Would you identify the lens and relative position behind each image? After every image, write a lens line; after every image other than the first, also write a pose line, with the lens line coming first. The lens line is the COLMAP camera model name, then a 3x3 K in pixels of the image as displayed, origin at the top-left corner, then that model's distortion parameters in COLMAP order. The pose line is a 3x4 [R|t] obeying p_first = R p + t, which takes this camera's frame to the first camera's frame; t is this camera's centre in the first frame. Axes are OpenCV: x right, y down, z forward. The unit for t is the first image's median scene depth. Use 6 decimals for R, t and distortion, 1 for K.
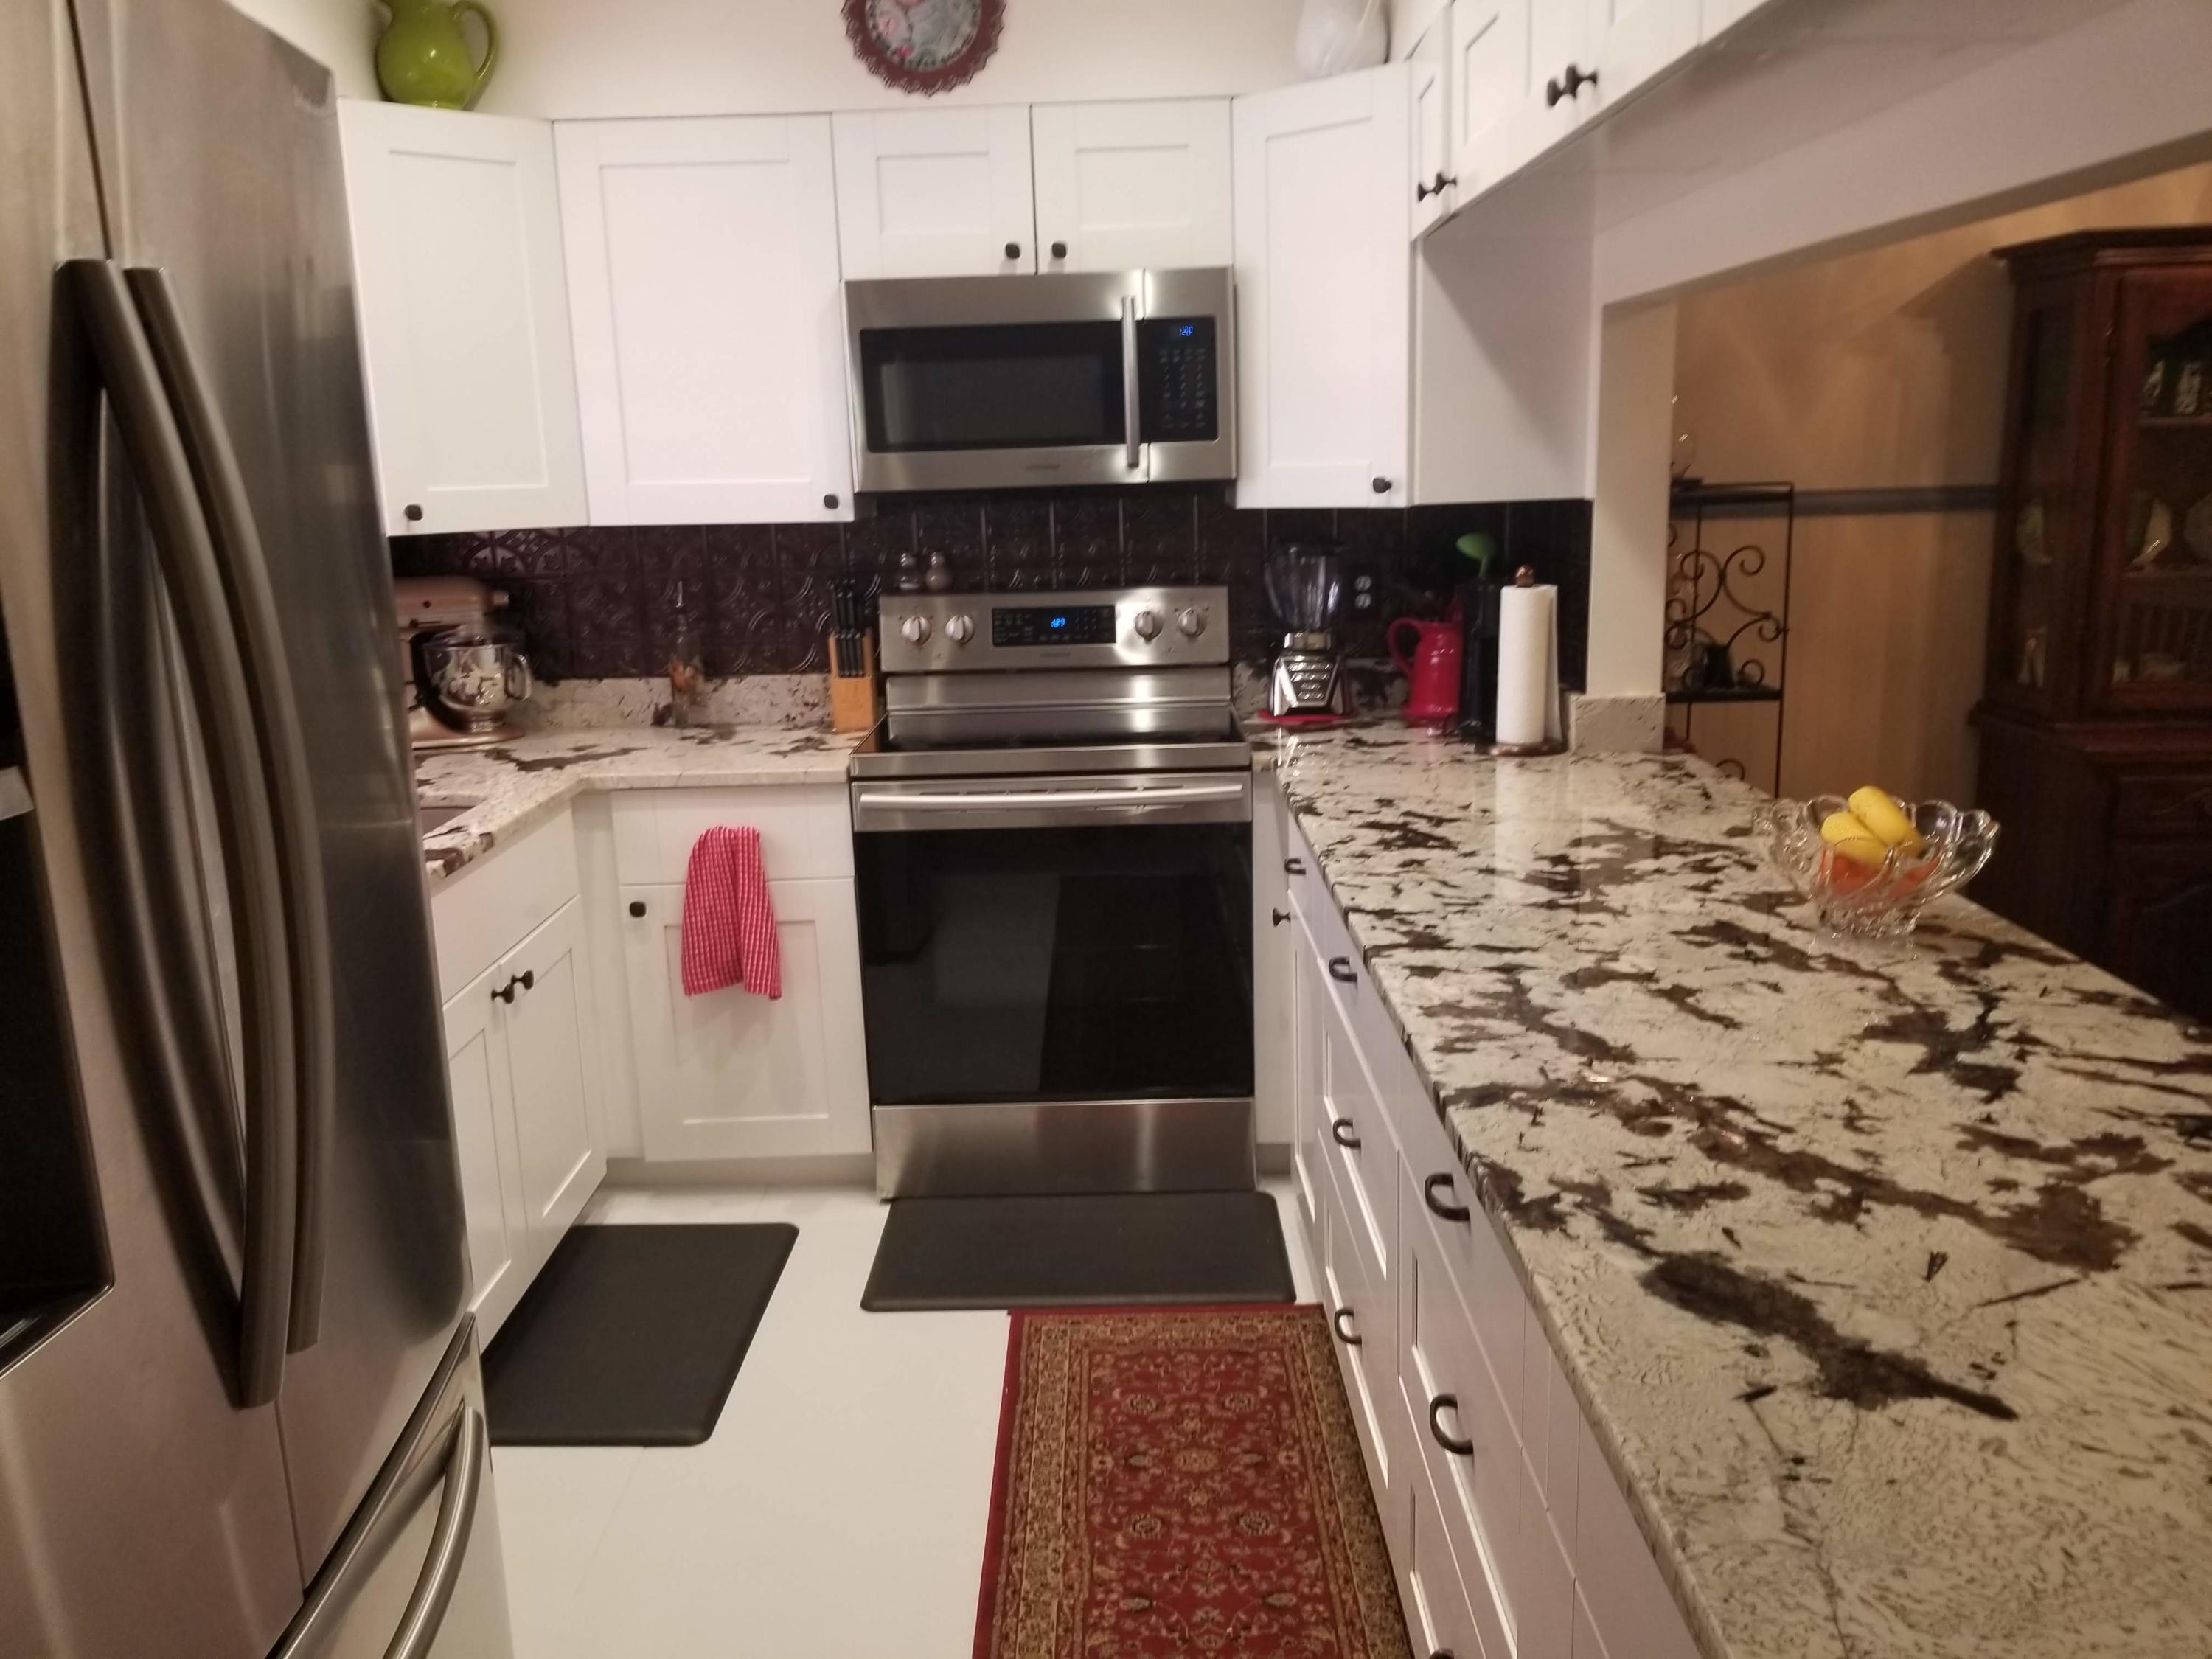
lens RADIAL K [[1689.8, 0, 1093.7], [0, 1689.8, 844.6], [0, 0, 1]] dist [0.043308, -0.076757]
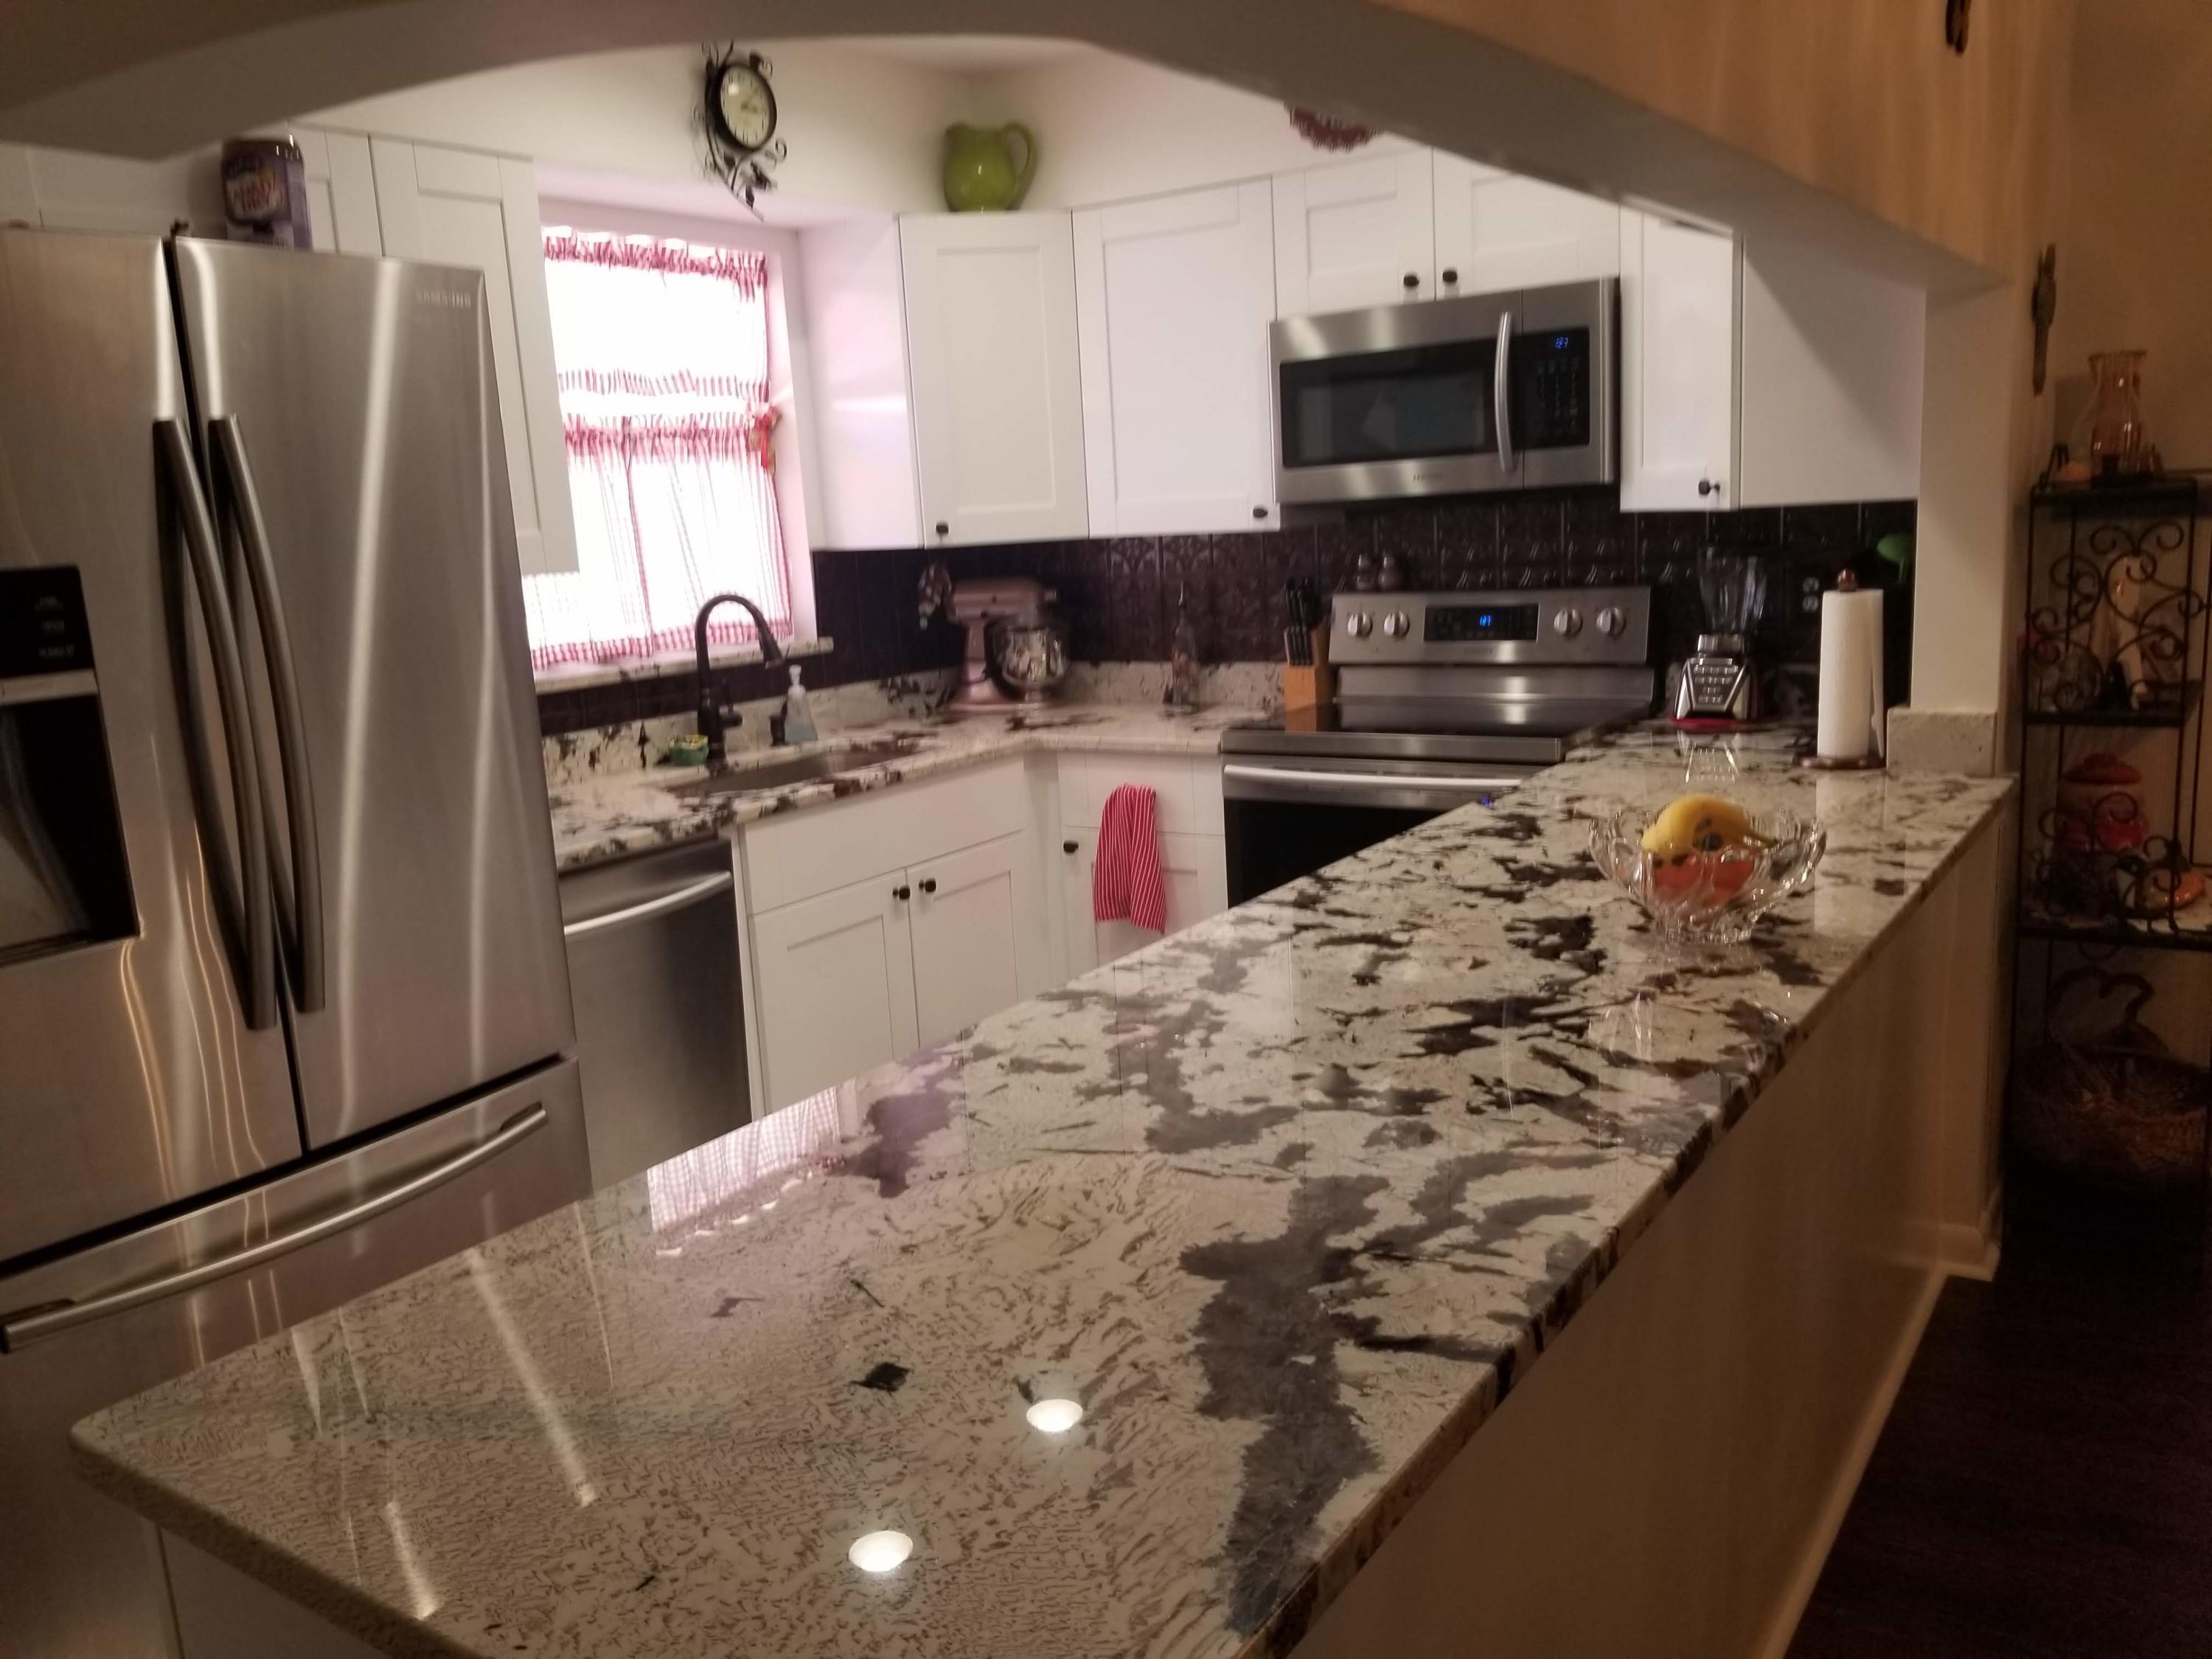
lens RADIAL K [[1689.8, 0, 1085.0], [0, 1689.8, 842.4], [0, 0, 1]] dist [0.043308, -0.076757]
pose [[0.834339, 0.089275, -0.543975, 0.425571], [-0.088320, 0.995700, 0.027947, -0.001152], [0.544131, 0.024727, 0.838636, -0.025850]]
